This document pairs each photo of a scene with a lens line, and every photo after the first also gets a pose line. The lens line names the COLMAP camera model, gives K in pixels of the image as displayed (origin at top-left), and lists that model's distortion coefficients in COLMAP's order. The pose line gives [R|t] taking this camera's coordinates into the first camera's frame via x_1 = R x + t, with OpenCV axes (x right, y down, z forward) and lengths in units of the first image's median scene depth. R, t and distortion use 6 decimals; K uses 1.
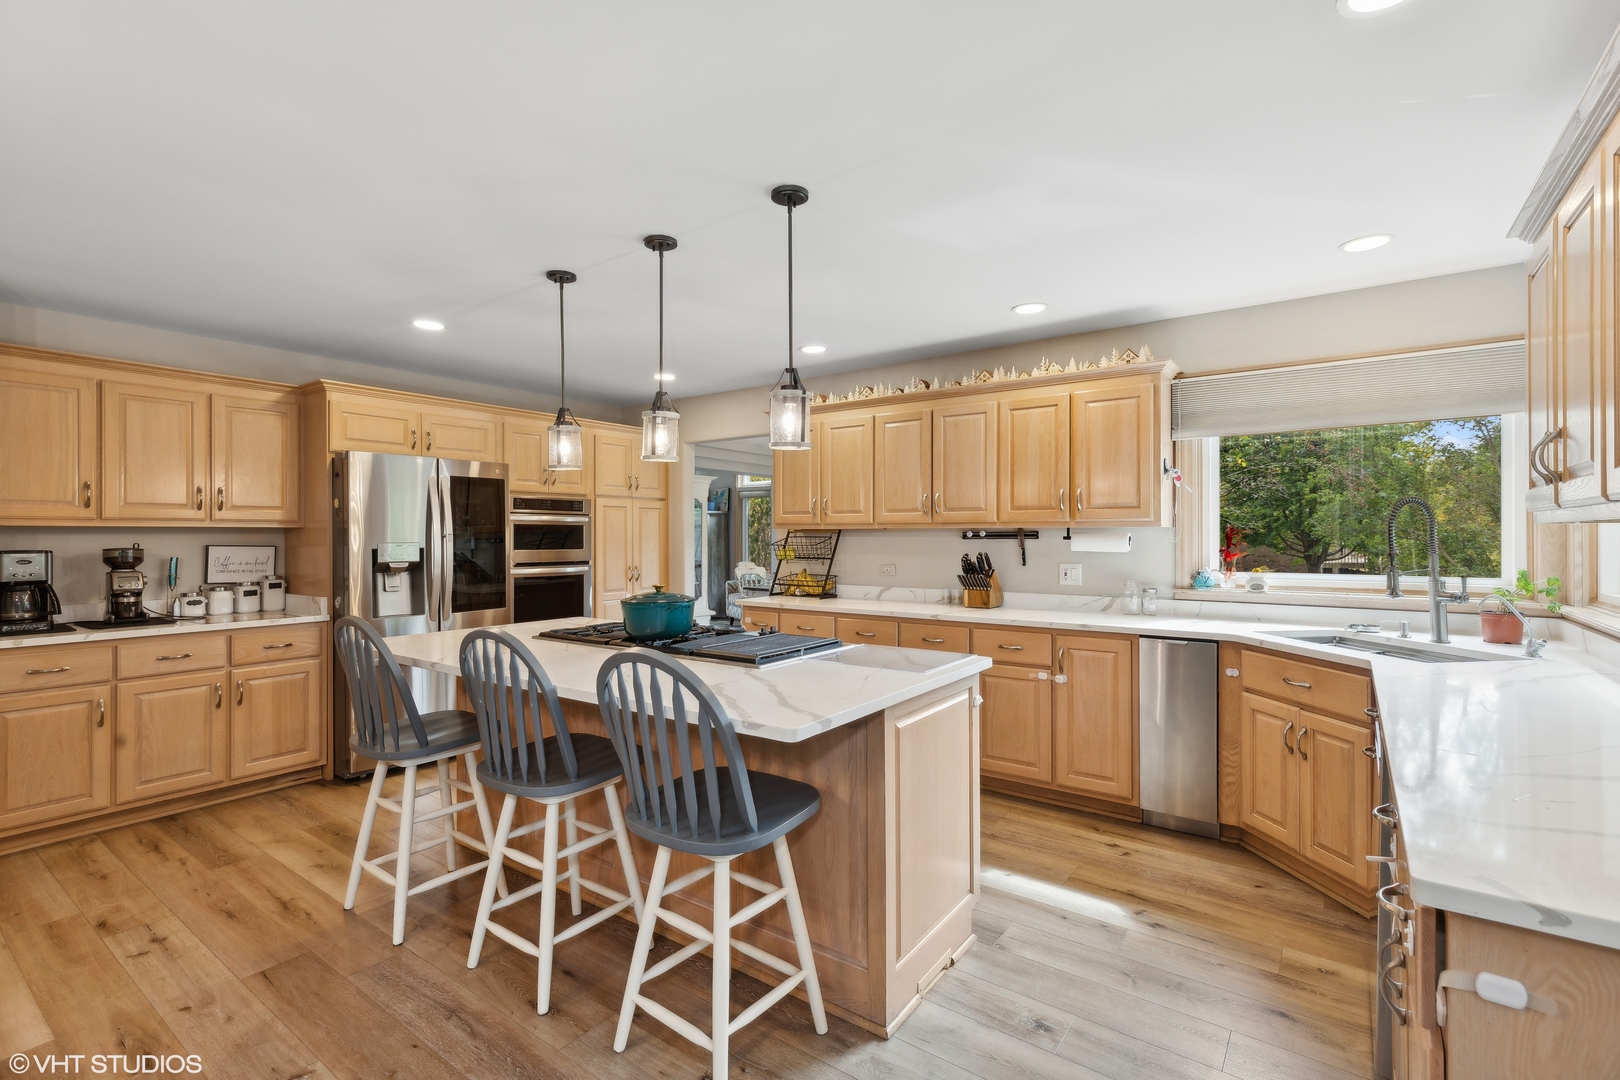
lens RADIAL K [[734.4, 0, 812.5], [0, 734.4, 533.9], [0, 0, 1]] dist [0.003556, -0.000062]
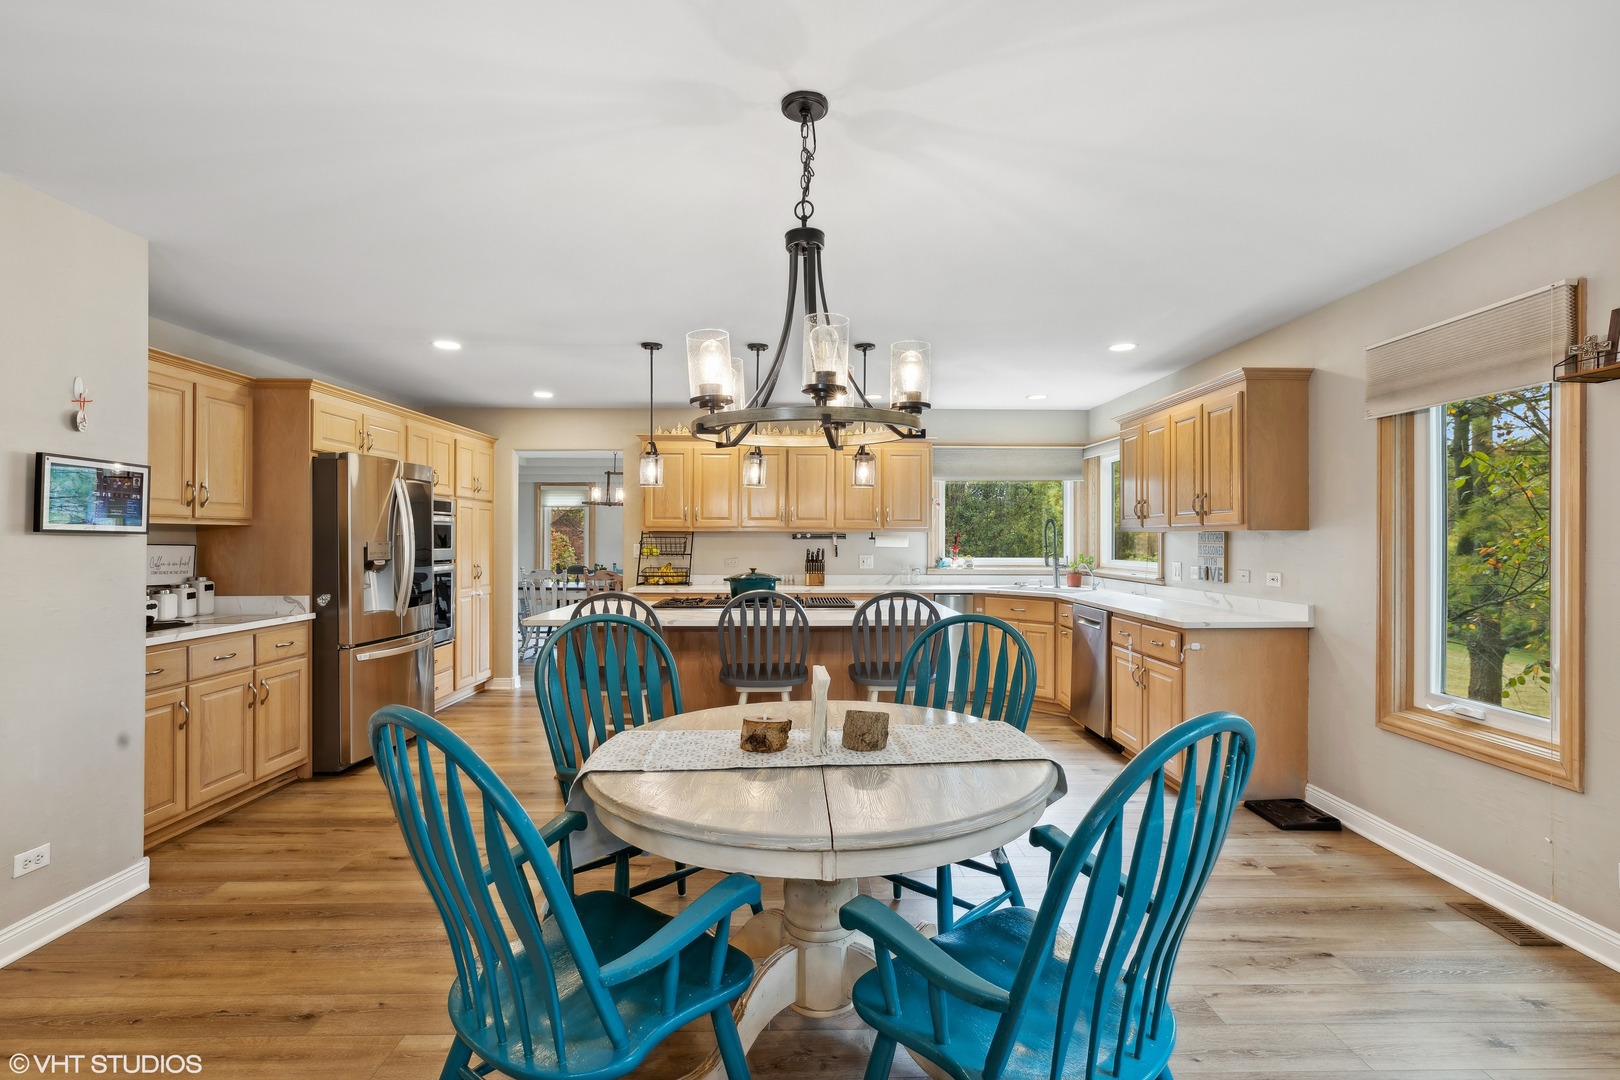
lens RADIAL K [[794.1, 0, 810.0], [0, 794.1, 540.0], [0, 0, 1]] dist [-0.001893, -0.000150]
pose [[0.796200, 0.001547, 0.605031, -0.800956], [-0.004546, 0.999984, 0.003425, 0.003572], [-0.605016, -0.005477, 0.796195, -0.283817]]
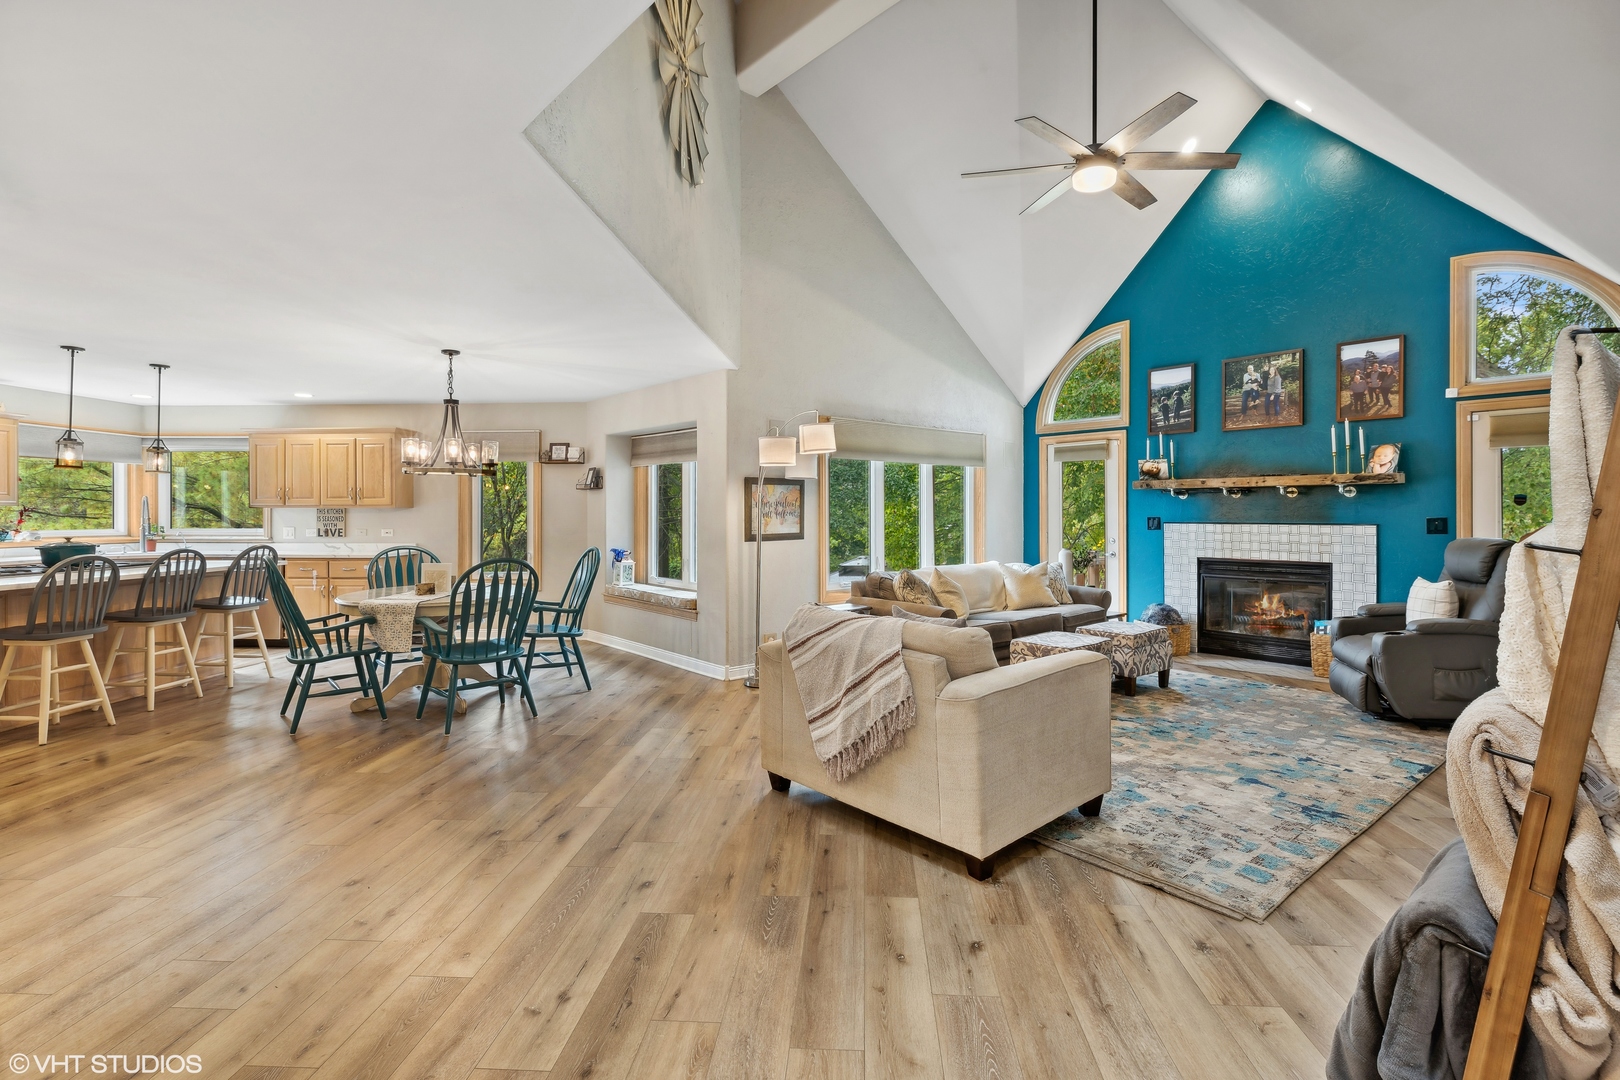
lens RADIAL K [[764.7, 0, 808.9], [0, 764.7, 517.5], [0, 0, 1]] dist [-0.000038, -0.000136]
pose [[-0.543666, -0.000513, 0.839301, -1.923589], [0.001971, 0.999996, 0.001888, 0.014337], [-0.839299, 0.002681, -0.543663, 0.302837]]
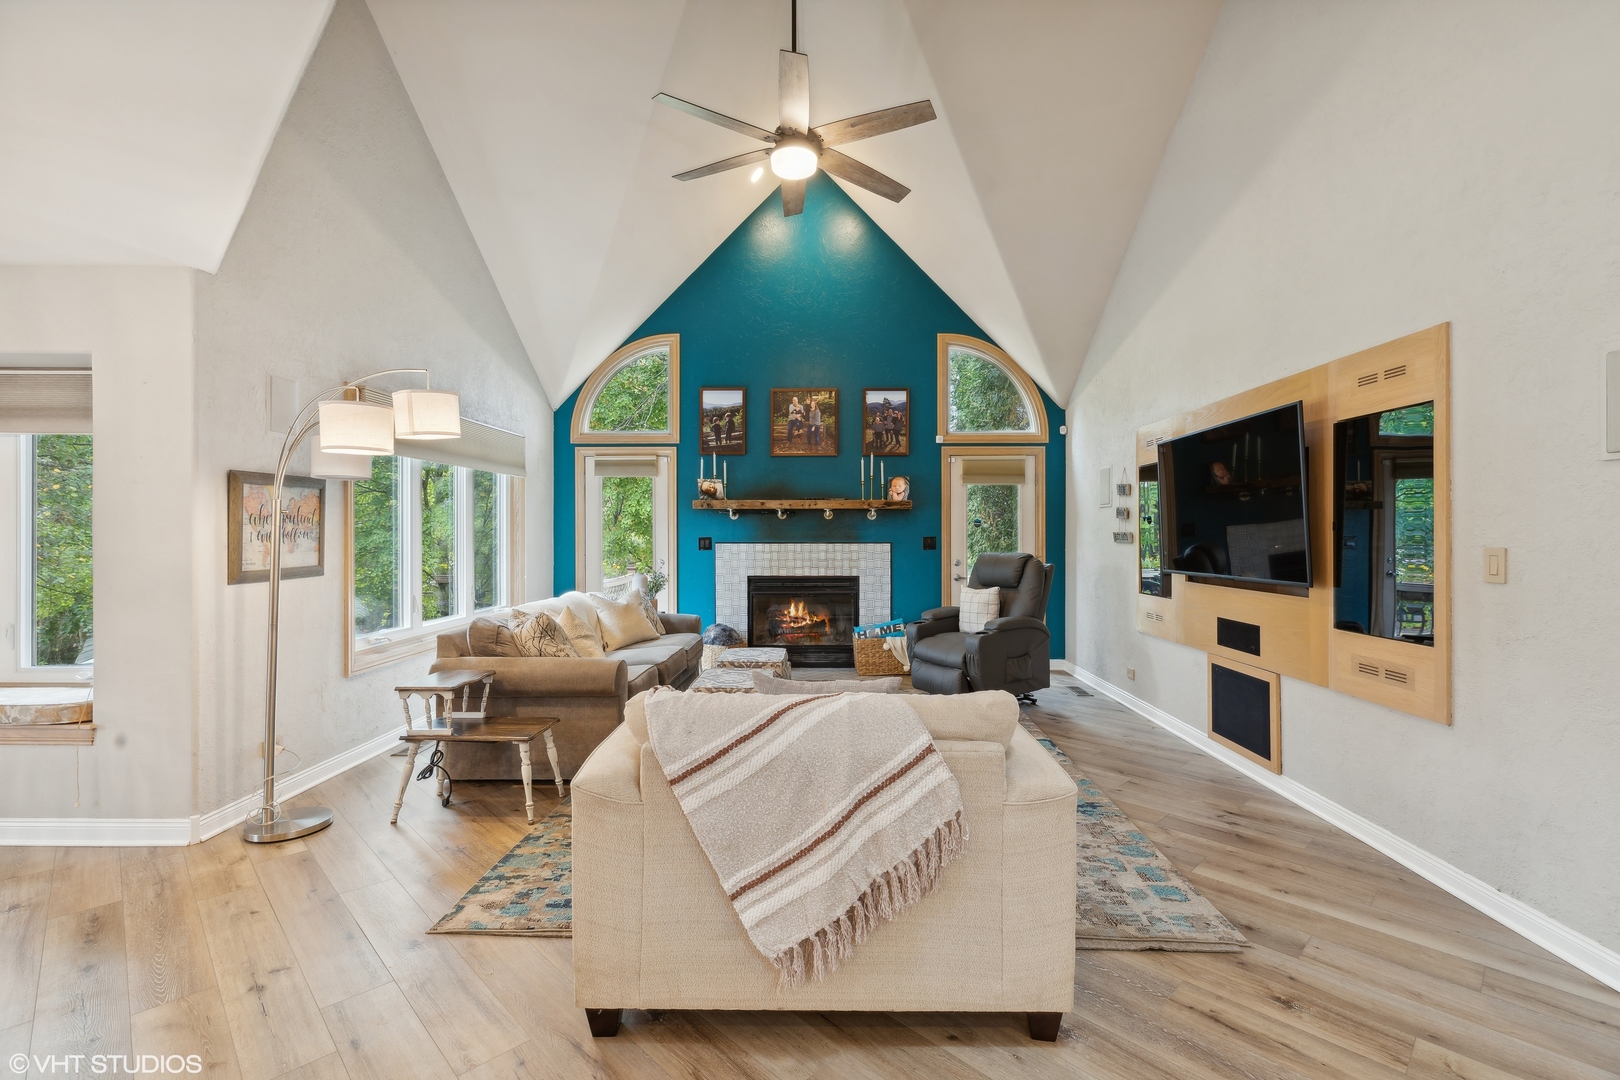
lens RADIAL K [[734.4, 0, 812.5], [0, 734.4, 533.9], [0, 0, 1]] dist [0.003556, -0.000062]
pose [[-0.988465, 0.004083, 0.151394, -1.369271], [0.004216, 0.999991, 0.000558, 0.010652], [-0.151390, 0.001190, -0.988473, 0.299619]]
